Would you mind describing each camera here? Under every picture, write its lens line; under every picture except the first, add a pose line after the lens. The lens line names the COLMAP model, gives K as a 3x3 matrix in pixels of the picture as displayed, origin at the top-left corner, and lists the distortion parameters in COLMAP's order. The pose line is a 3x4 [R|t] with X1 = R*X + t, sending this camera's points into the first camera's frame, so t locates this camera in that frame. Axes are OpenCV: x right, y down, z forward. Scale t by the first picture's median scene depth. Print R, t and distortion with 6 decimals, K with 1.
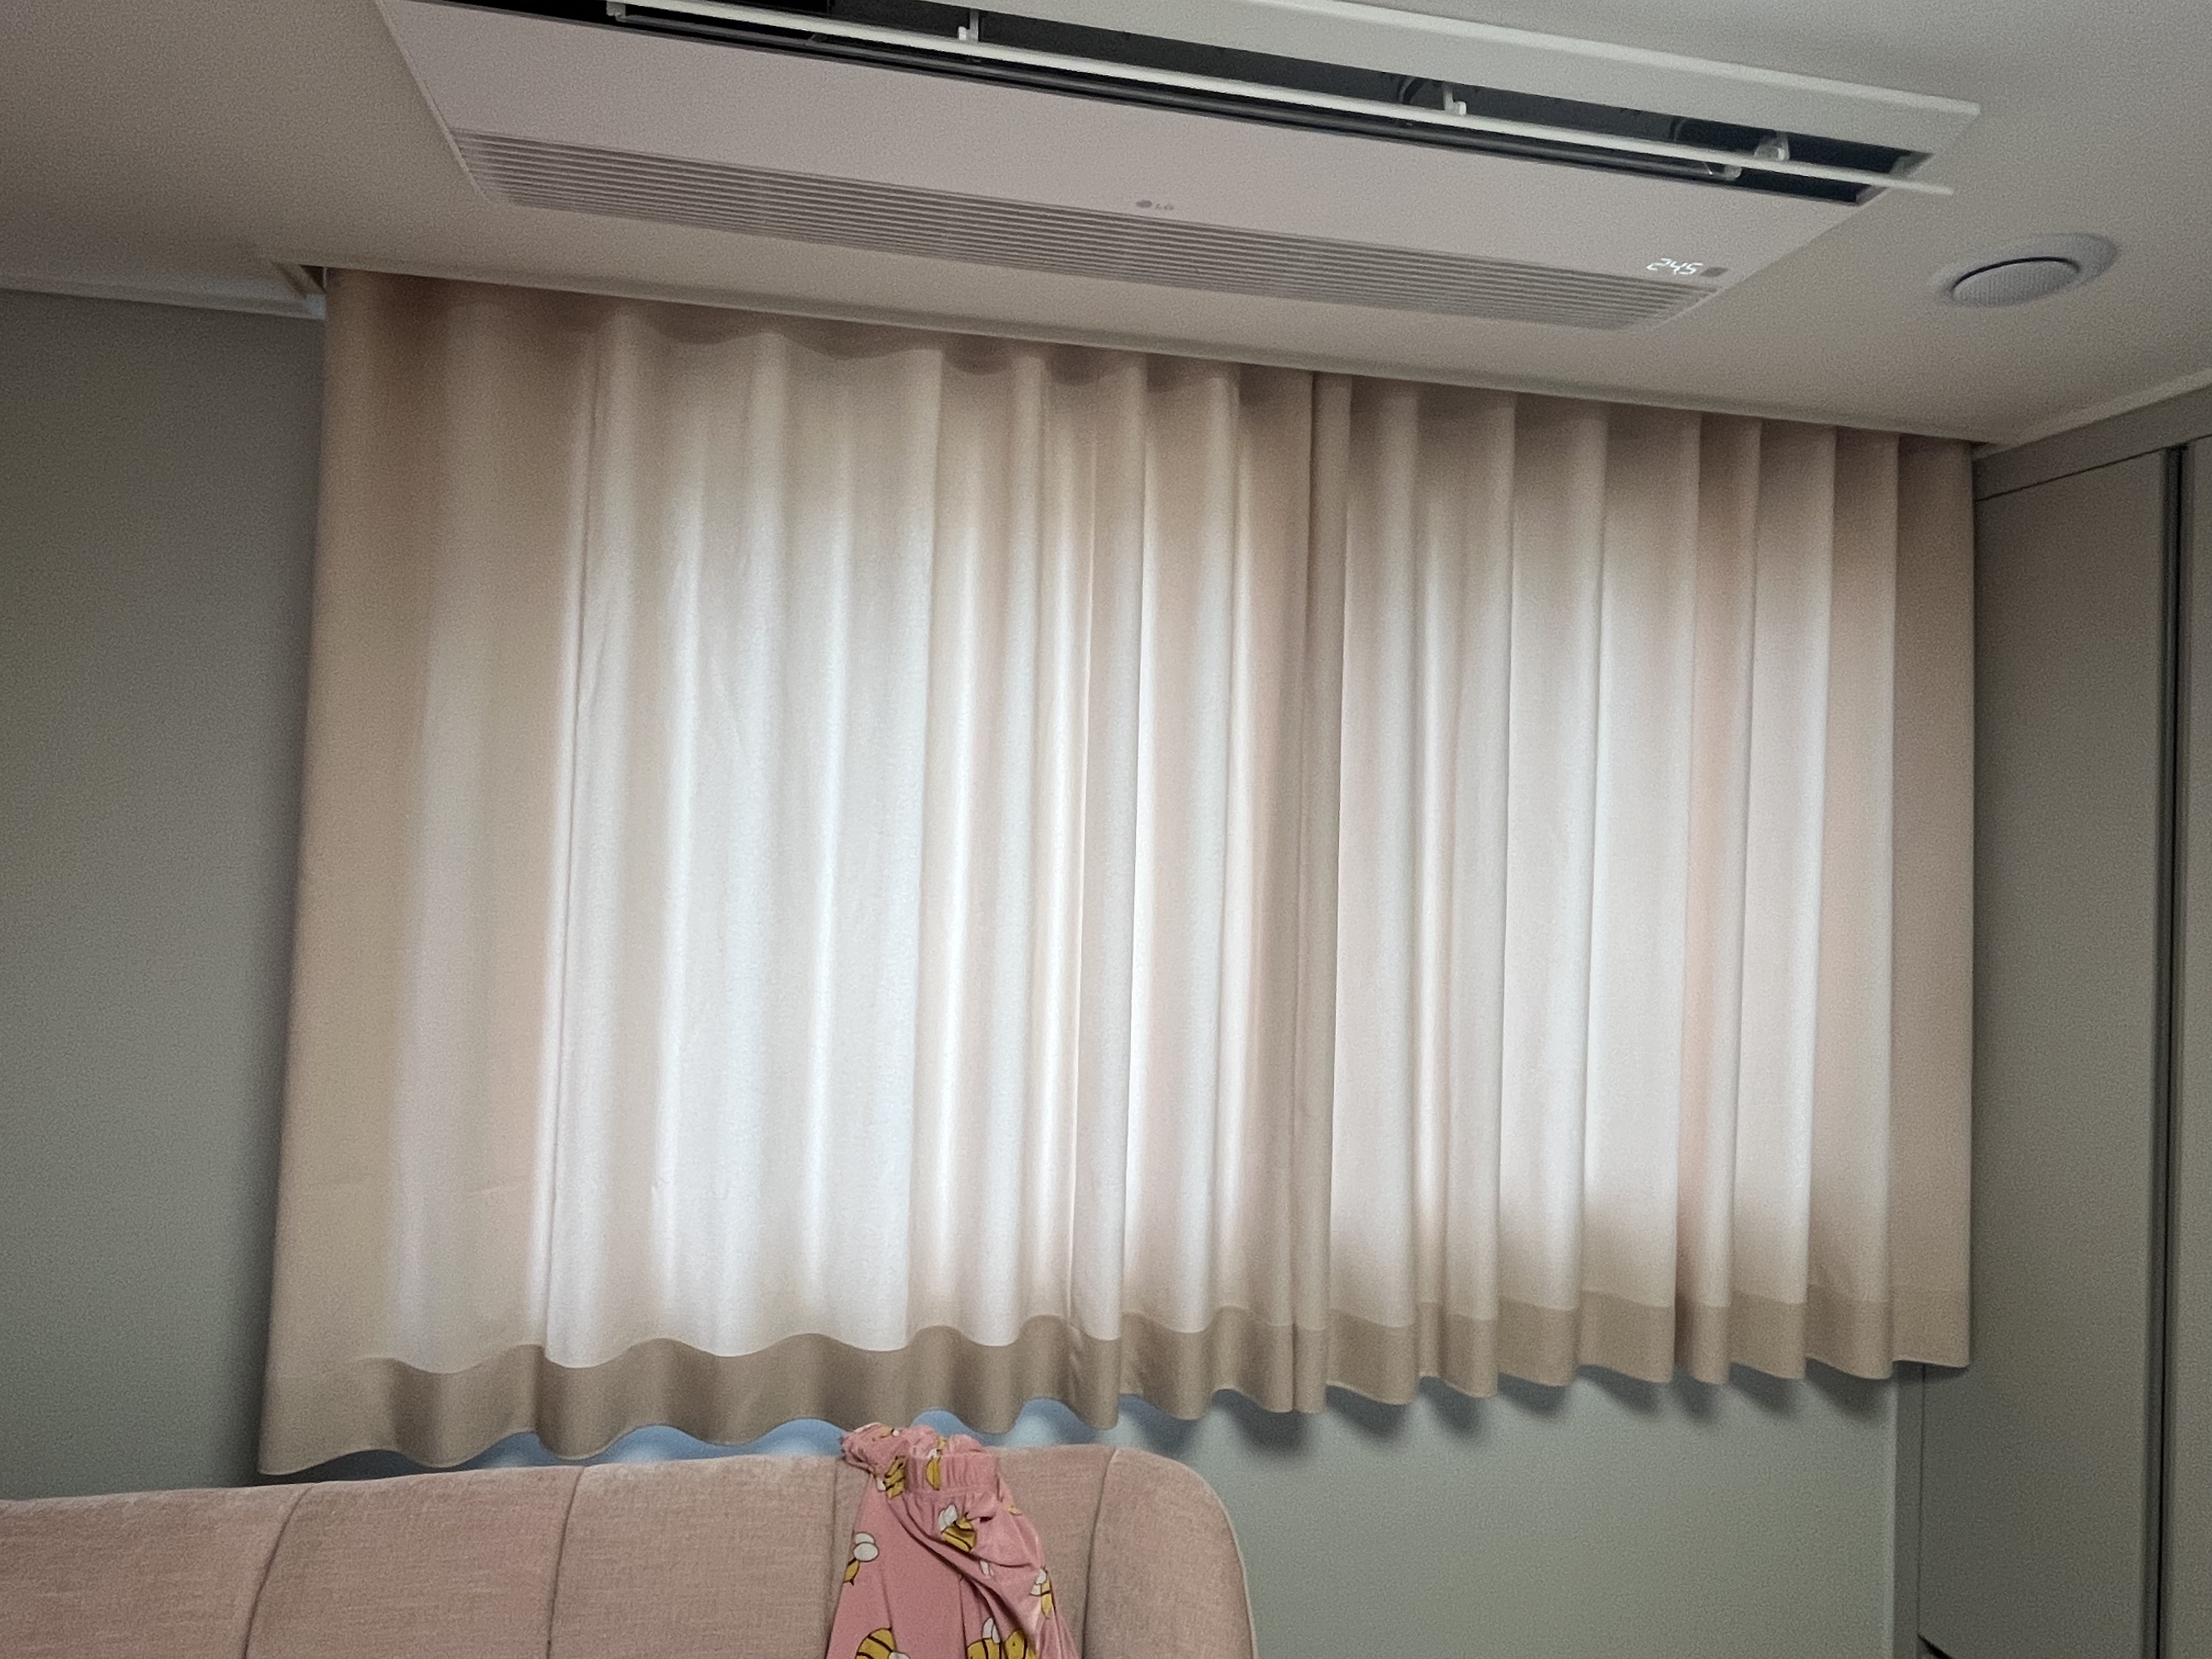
lens RADIAL K [[1358.1, 0, 1097.6], [0, 1358.1, 825.1], [0, 0, 1]] dist [-0.006639, -0.002670]
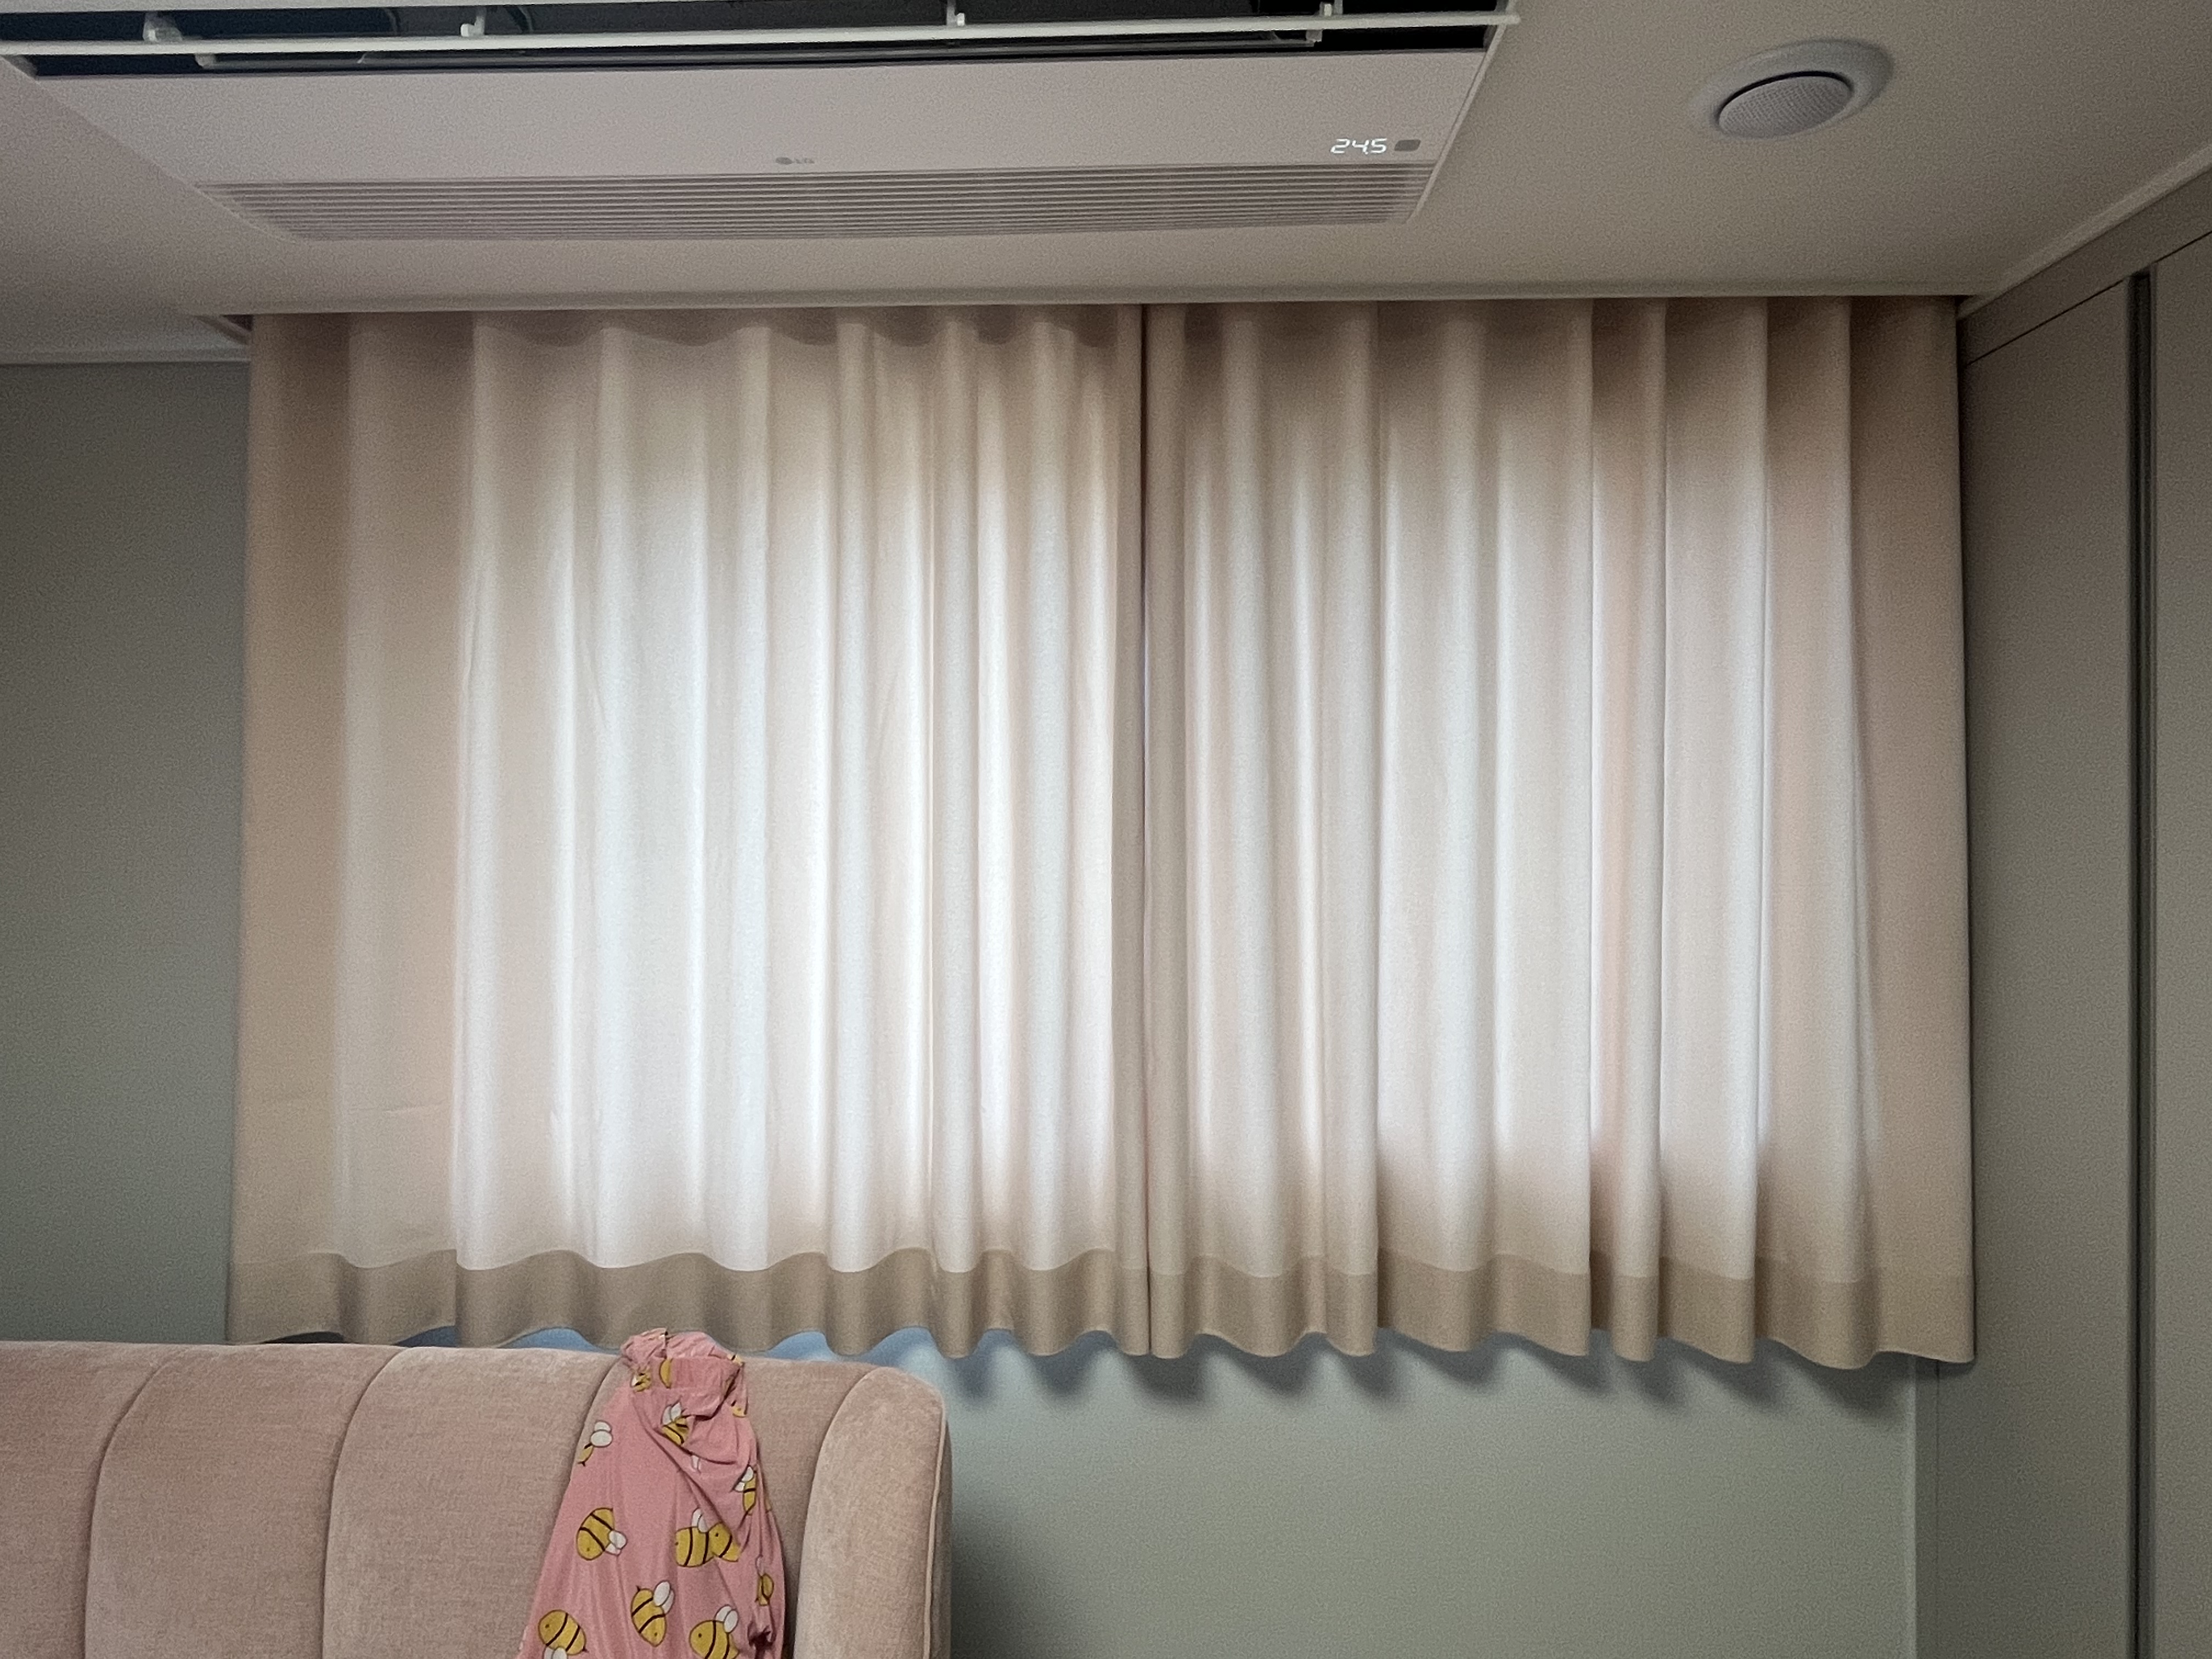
lens RADIAL K [[1358.1, 0, 1097.6], [0, 1358.1, 825.1], [0, 0, 1]] dist [-0.006639, -0.002670]
pose [[0.971592, -0.026944, -0.235124, 0.361094], [0.030491, 0.999469, 0.011464, 0.031412], [0.234691, -0.018308, 0.971898, 0.031607]]
